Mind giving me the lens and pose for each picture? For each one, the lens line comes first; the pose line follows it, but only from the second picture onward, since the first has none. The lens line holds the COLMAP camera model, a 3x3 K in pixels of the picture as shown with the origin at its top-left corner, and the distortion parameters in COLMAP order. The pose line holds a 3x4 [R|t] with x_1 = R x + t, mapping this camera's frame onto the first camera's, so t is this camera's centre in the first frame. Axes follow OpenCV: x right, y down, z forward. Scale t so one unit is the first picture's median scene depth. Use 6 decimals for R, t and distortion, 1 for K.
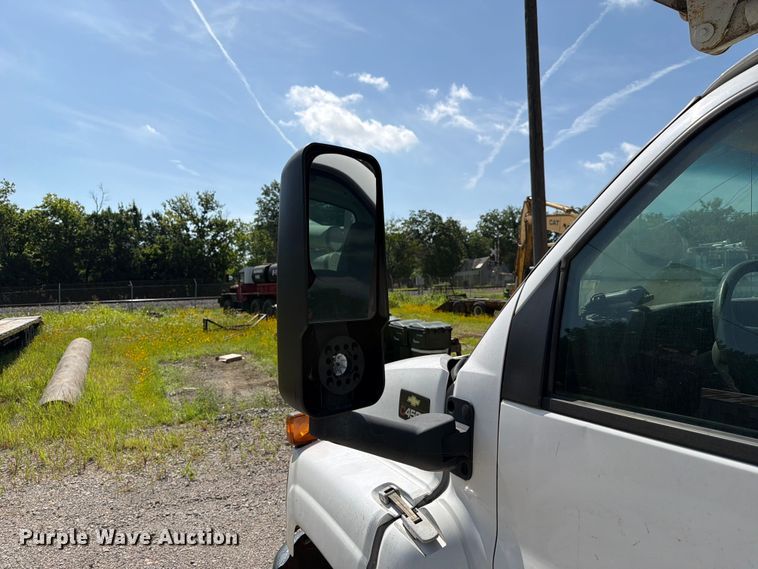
lens RADIAL K [[531.1, 0, 379.2], [0, 531.1, 292.3], [0, 0, 1]] dist [0.109070, -0.175837]
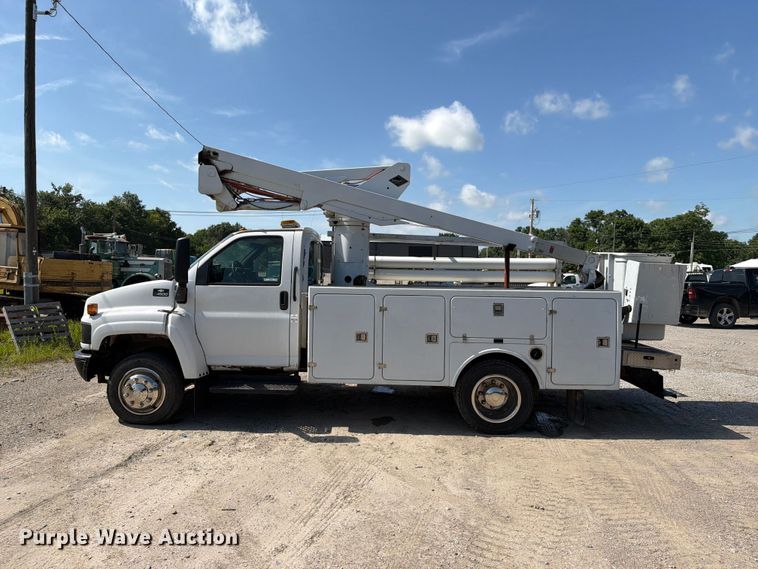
lens RADIAL K [[528.7, 0, 379.0], [0, 528.7, 284.5], [0, 0, 1]] dist [0.063402, -0.086831]
pose [[0.449913, 0.013023, 0.892977, -0.072636], [-0.030695, 0.999528, 0.000889, 0.002890], [-0.892545, -0.027810, 0.450100, -0.058017]]
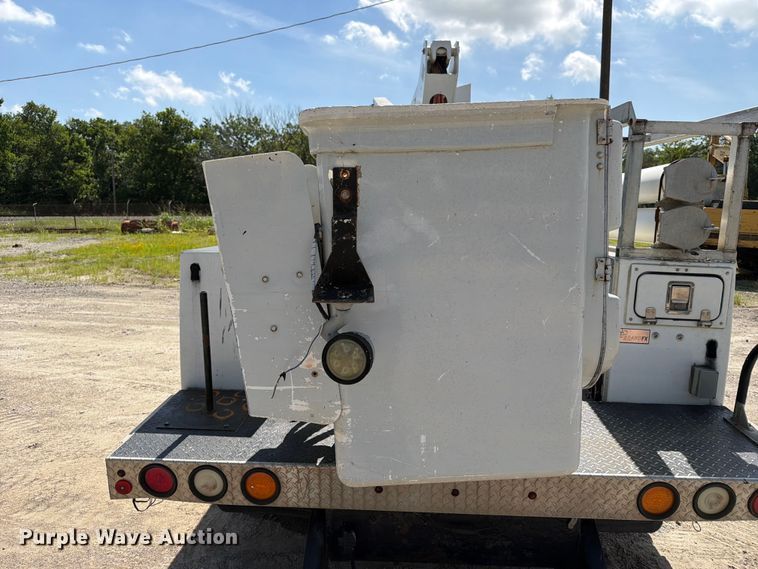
lens RADIAL K [[537.8, 0, 379.2], [0, 537.8, 288.9], [0, 0, 1]] dist [0.052752, -0.089601]
pose [[0.869553, 0.101110, -0.483379, 0.070893], [-0.030028, 0.987830, 0.152611, -0.001096], [0.492926, -0.118188, 0.862006, -0.082602]]
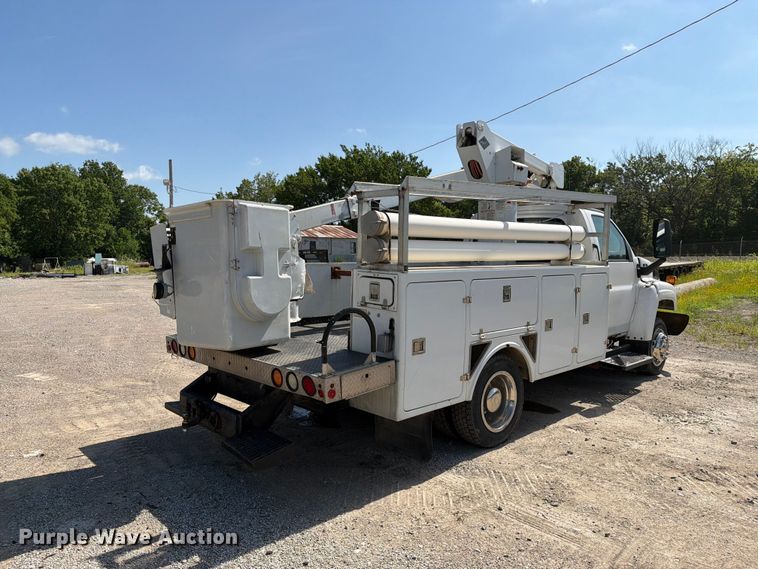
lens RADIAL K [[529.4, 0, 379.8], [0, 529.4, 287.7], [0, 0, 1]] dist [0.065183, -0.088441]
pose [[0.300874, 0.088180, -0.949578, 0.134236], [-0.007955, 0.995913, 0.089962, -0.001477], [0.953631, -0.019514, 0.300346, -0.056680]]
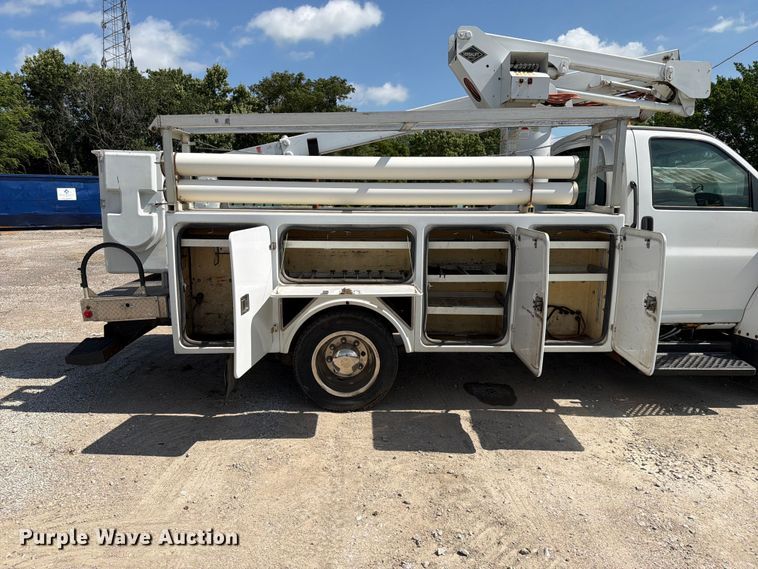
lens RADIAL K [[528.7, 0, 379.0], [0, 528.7, 284.5], [0, 0, 1]] dist [0.063402, -0.086831]
pose [[-0.398758, 0.167229, -0.901680, 0.125097], [0.007902, 0.983823, 0.178969, -0.000438], [0.917022, 0.064240, -0.393629, 0.016057]]
